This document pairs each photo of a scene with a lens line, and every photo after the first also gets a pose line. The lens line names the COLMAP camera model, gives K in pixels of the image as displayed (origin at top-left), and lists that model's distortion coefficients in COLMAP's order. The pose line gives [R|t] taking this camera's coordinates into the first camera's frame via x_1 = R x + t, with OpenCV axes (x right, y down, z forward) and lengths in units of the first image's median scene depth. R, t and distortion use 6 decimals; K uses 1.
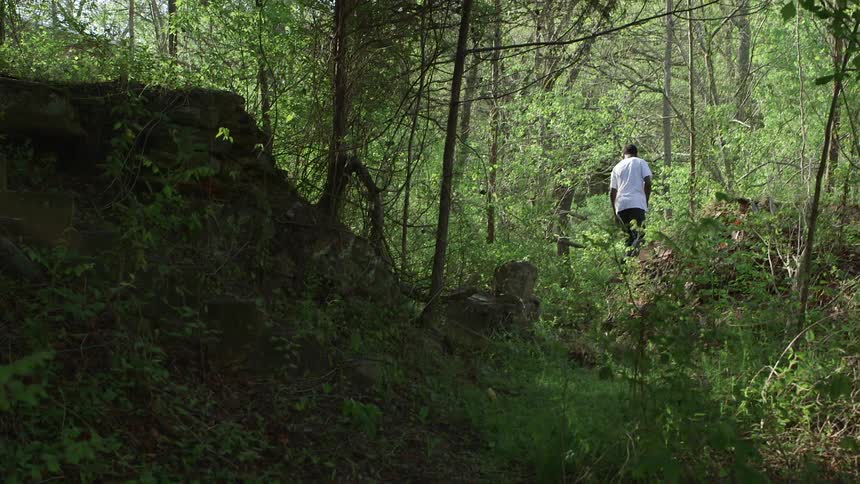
lens RADIAL K [[1198.9, 0, 430.0], [0, 1198.9, 242.0], [0, 0, 1]] dist [-0.151941, 0.002861]
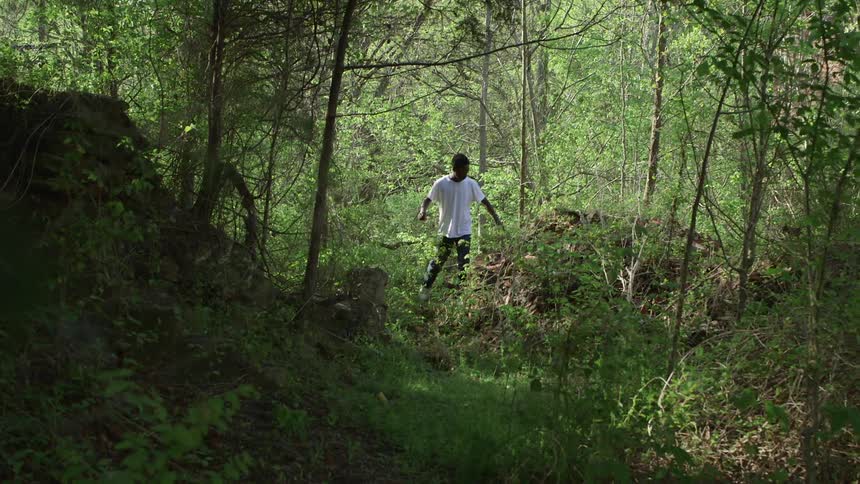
lens RADIAL K [[1198.9, 0, 430.0], [0, 1198.9, 242.0], [0, 0, 1]] dist [-0.151941, 0.002861]
pose [[0.982156, 0.025461, 0.186335, -0.089380], [-0.026666, 0.999637, 0.003959, -0.014118], [-0.186166, -0.008857, 0.982478, -0.043239]]
